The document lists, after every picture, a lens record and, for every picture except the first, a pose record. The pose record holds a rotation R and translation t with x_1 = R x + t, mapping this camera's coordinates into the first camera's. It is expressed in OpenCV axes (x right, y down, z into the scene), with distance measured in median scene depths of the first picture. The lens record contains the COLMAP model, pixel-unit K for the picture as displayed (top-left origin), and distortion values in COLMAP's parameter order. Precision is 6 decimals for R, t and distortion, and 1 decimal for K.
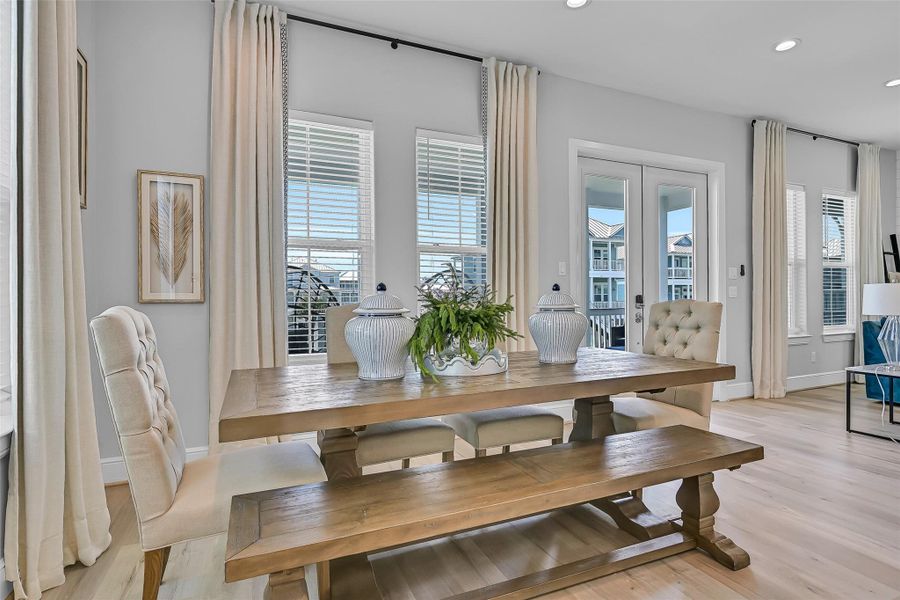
lens RADIAL K [[414.2, 0, 455.1], [0, 414.2, 300.3], [0, 0, 1]] dist [0.001844, 0.000012]
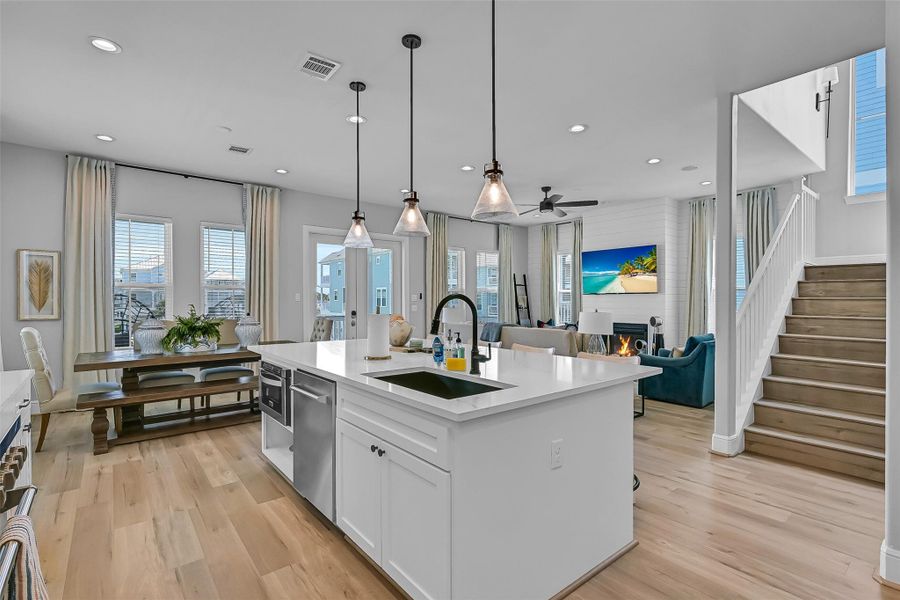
lens RADIAL K [[414.2, 0, 455.1], [0, 414.2, 300.3], [0, 0, 1]] dist [0.001844, 0.000012]
pose [[0.958253, 0.009272, 0.285772, 0.507889], [-0.010607, 0.999939, 0.003124, -0.096592], [-0.285726, -0.006025, 0.958293, -1.168500]]
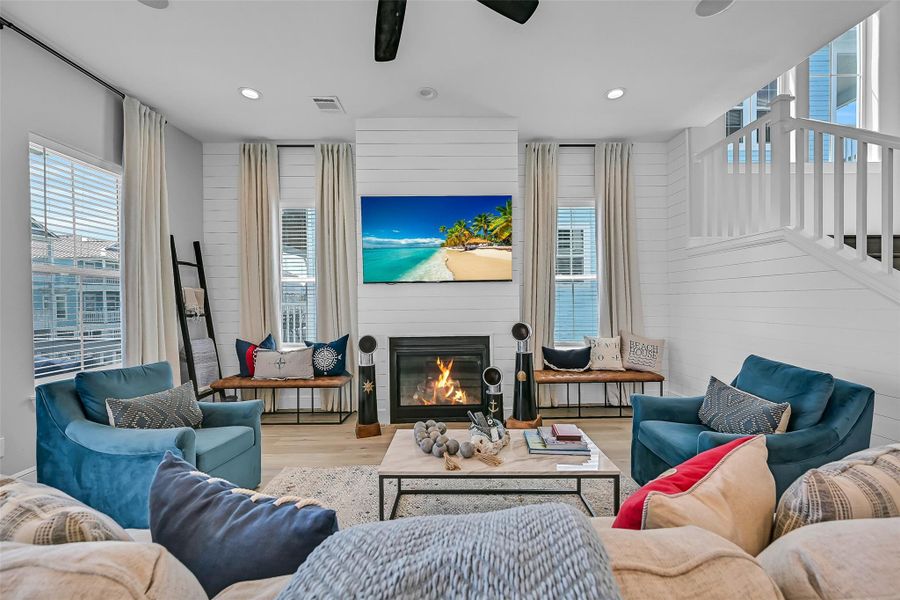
lens RADIAL K [[354.0, 0, 454.7], [0, 354.0, 301.2], [0, 0, 1]] dist [0.001087, 0.000162]
pose [[0.361416, -0.003217, 0.932399, 1.127139], [0.005955, 0.999982, 0.001142, -0.075861], [-0.932385, 0.005140, 0.361429, 0.530857]]
